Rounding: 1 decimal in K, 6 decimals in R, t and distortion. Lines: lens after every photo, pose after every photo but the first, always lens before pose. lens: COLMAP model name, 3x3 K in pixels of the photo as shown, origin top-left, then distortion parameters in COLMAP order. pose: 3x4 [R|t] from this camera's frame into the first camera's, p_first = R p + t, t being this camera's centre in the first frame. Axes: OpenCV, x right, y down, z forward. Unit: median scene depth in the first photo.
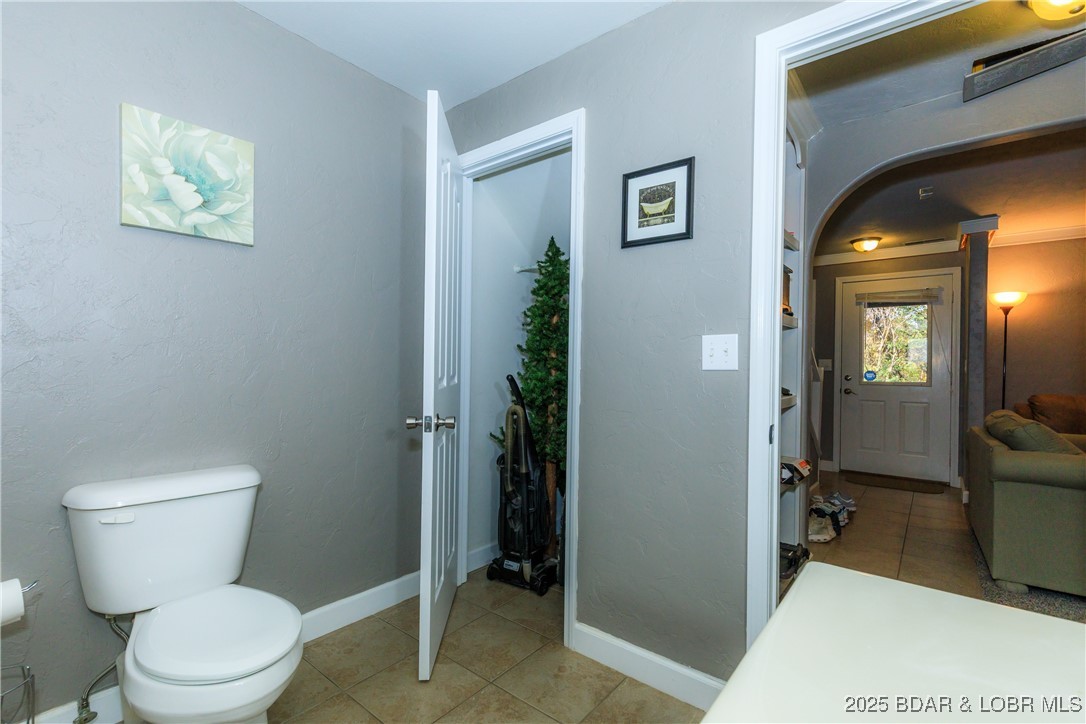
lens RADIAL K [[491.5, 0, 542.0], [0, 491.5, 369.4], [0, 0, 1]] dist [0.007908, 0.000905]
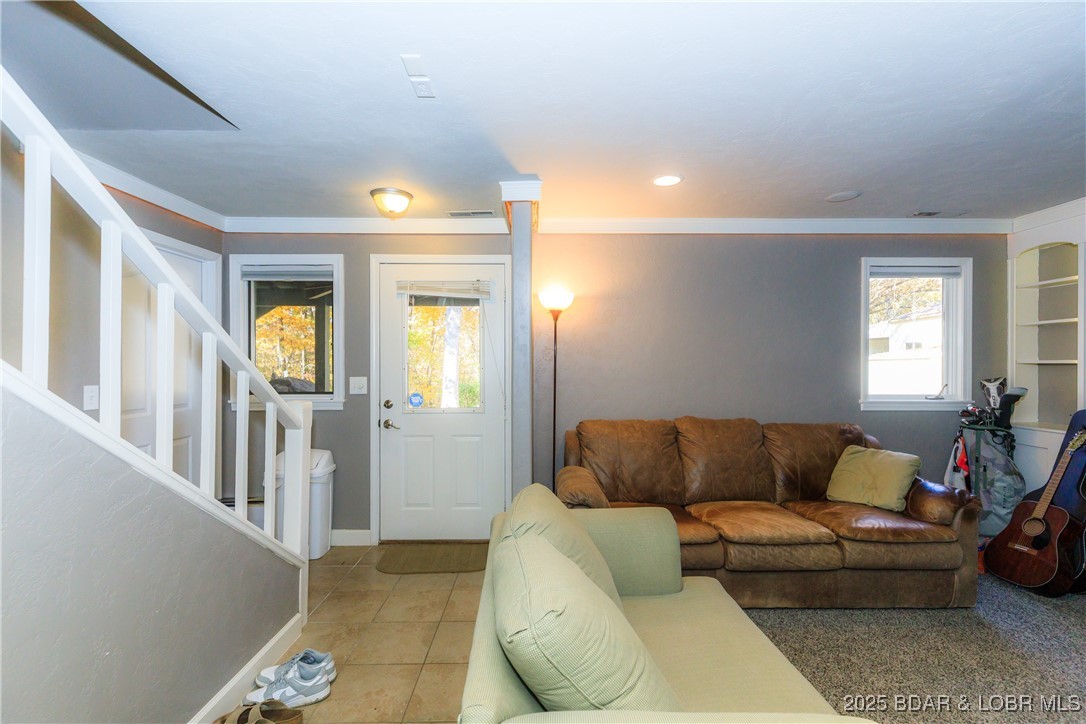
lens RADIAL K [[491.5, 0, 543.7], [0, 491.5, 361.7], [0, 0, 1]] dist [0.007908, 0.000905]
pose [[0.776384, -0.007685, 0.630214, 0.374827], [0.012186, 0.999922, -0.002819, -0.037983], [-0.630143, 0.009869, 0.776416, 0.353755]]
